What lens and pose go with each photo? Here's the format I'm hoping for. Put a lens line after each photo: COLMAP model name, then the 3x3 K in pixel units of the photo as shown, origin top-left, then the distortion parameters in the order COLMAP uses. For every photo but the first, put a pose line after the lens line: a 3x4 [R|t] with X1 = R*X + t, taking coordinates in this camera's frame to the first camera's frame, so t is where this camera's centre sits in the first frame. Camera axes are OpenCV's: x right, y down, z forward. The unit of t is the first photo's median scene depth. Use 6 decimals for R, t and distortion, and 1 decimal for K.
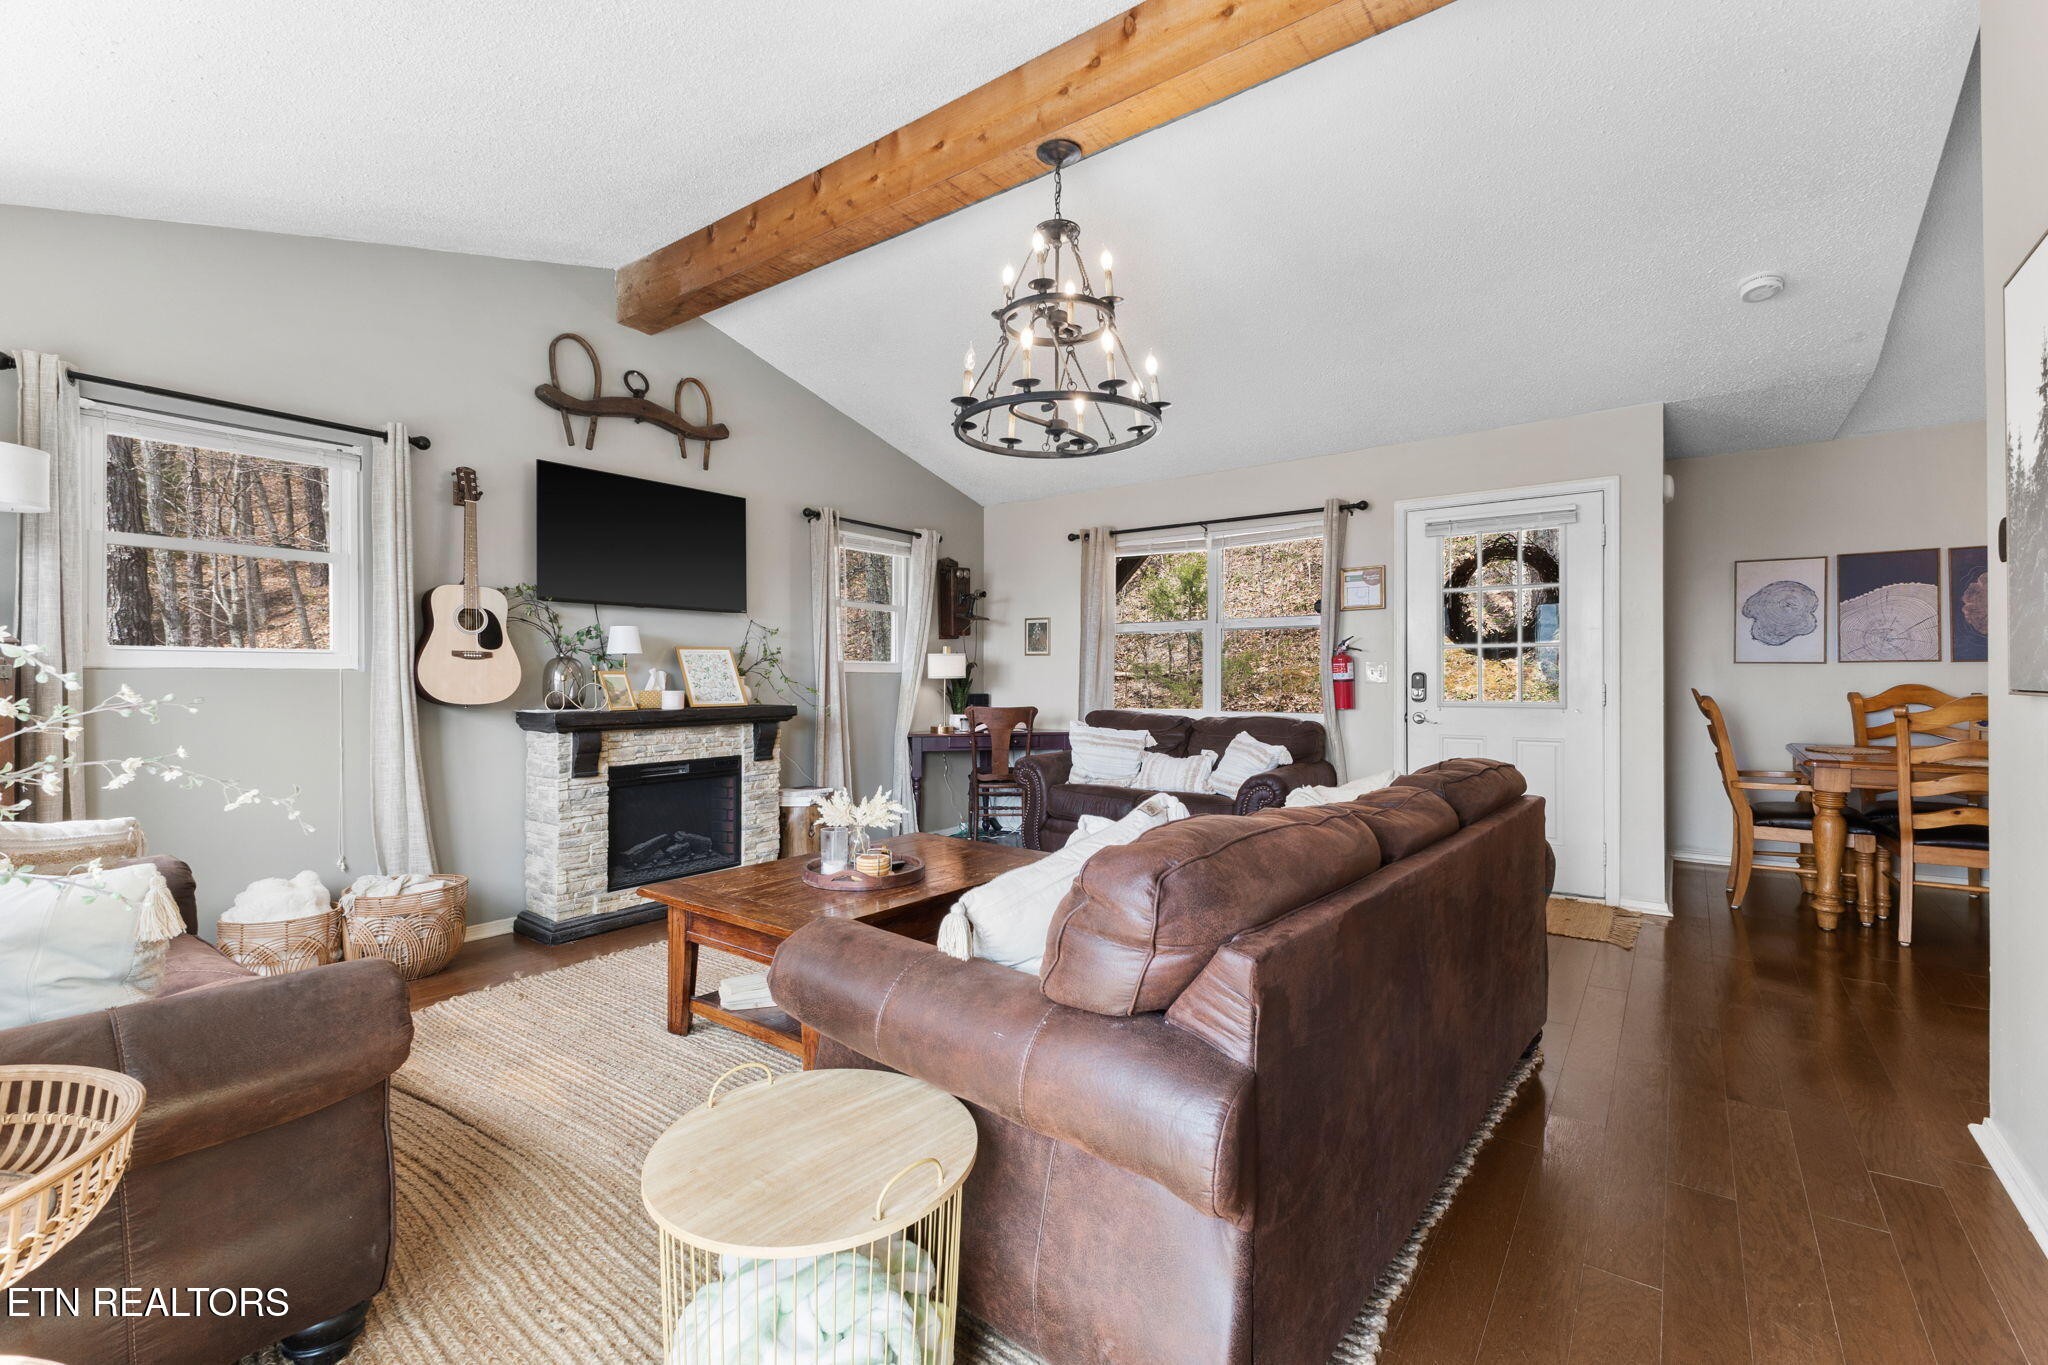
lens RADIAL K [[888.6, 0, 1030.6], [0, 888.6, 676.9], [0, 0, 1]] dist [0.010143, 0.000006]
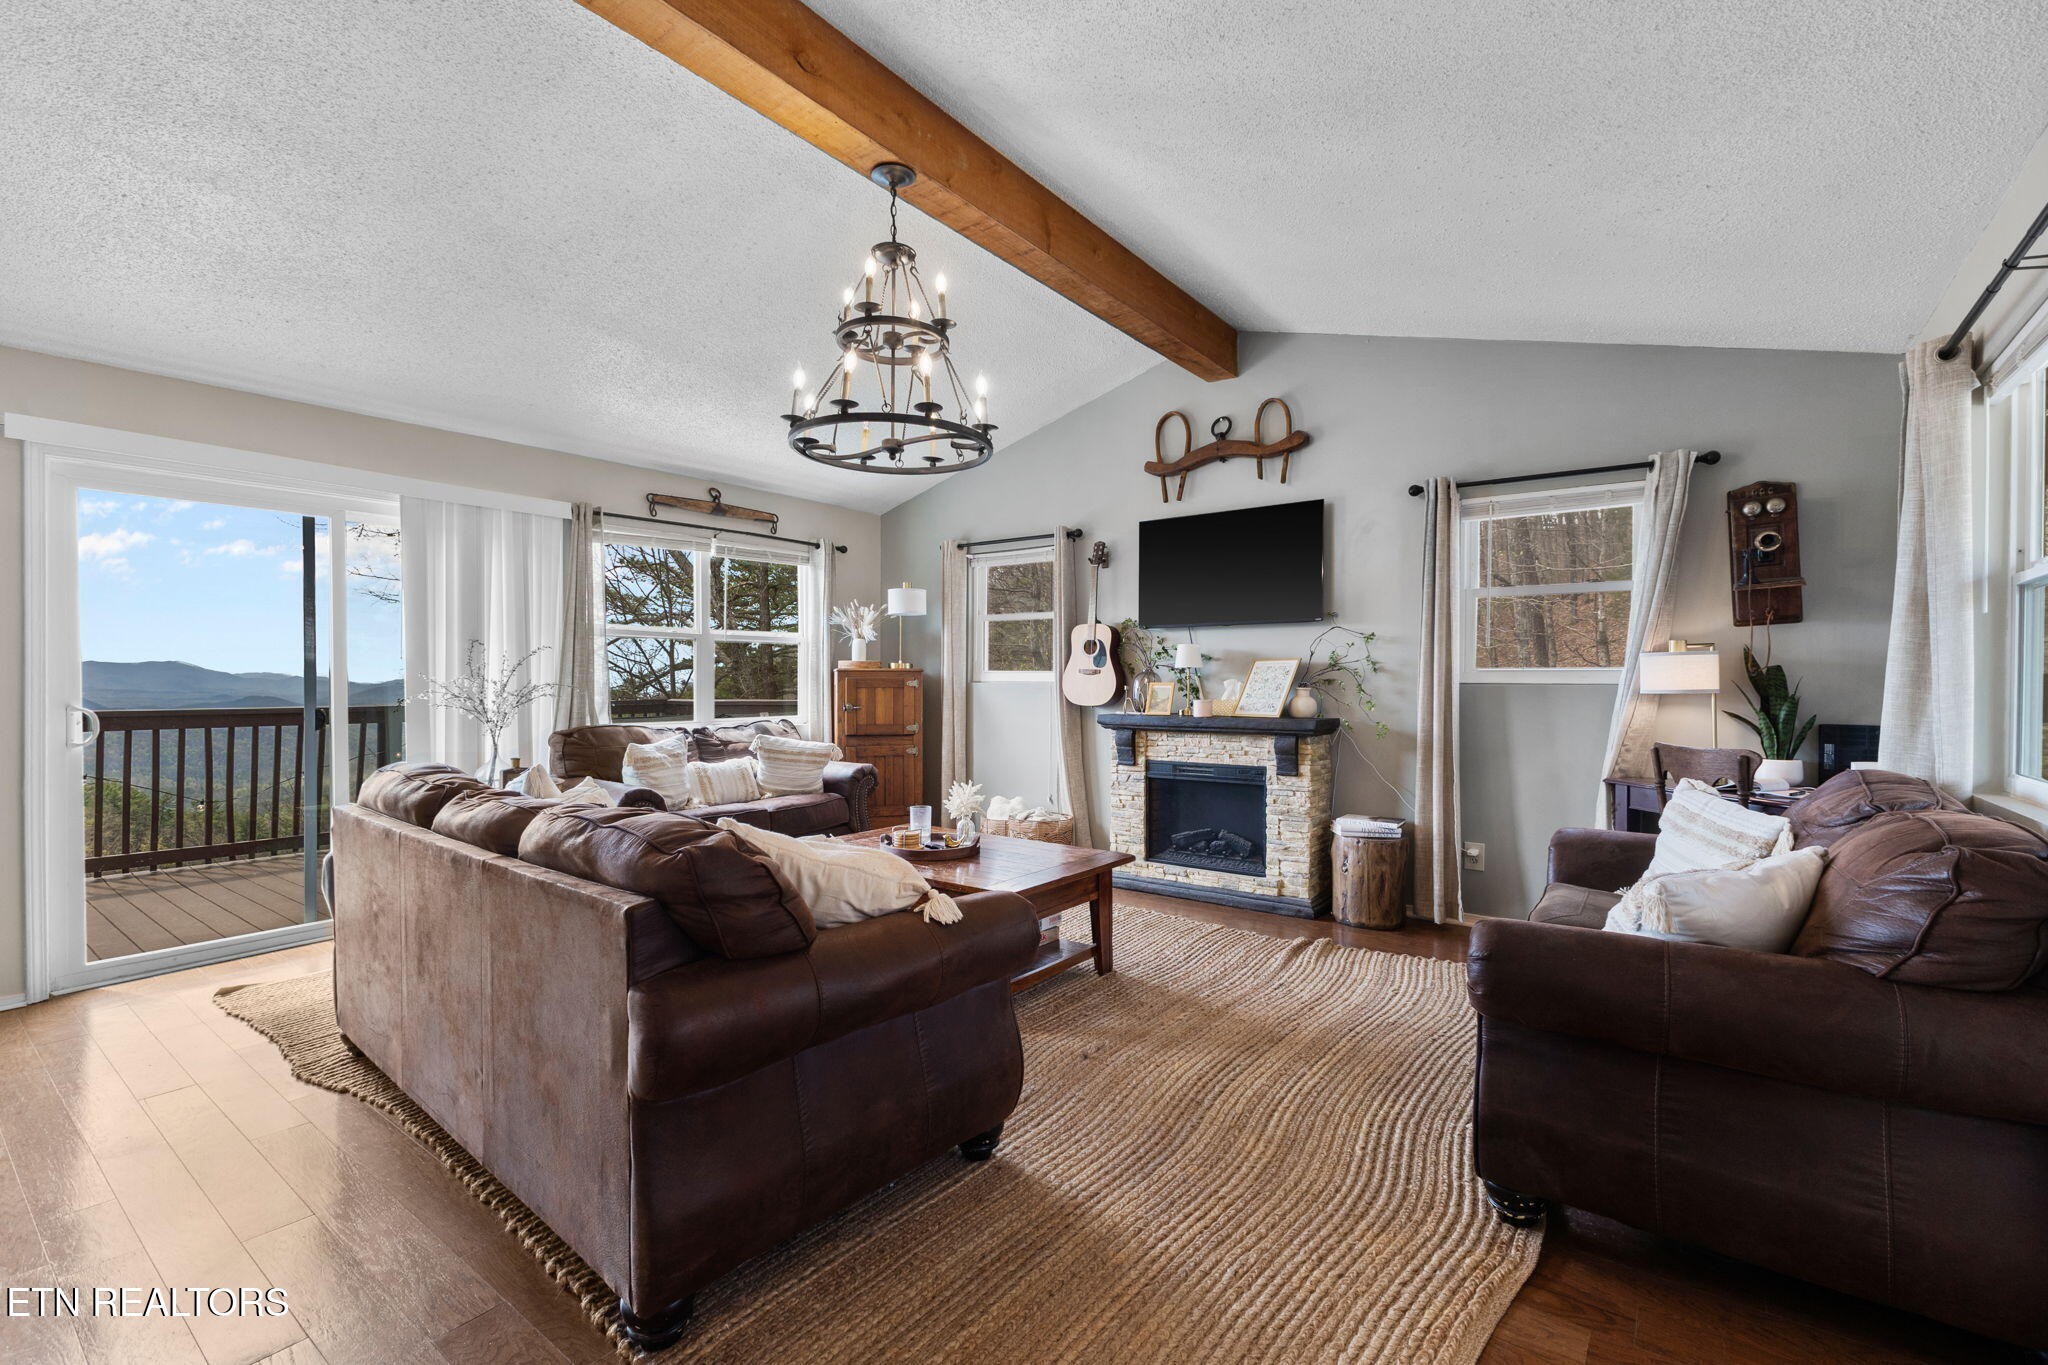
lens RADIAL K [[888.6, 0, 1030.0], [0, 888.6, 693.1], [0, 0, 1]] dist [0.010143, 0.000006]
pose [[-0.007075, 0.016111, -0.999845, 0.708329], [-0.000675, 0.999870, 0.016116, -0.011095], [0.999975, 0.000789, -0.007063, 0.781743]]
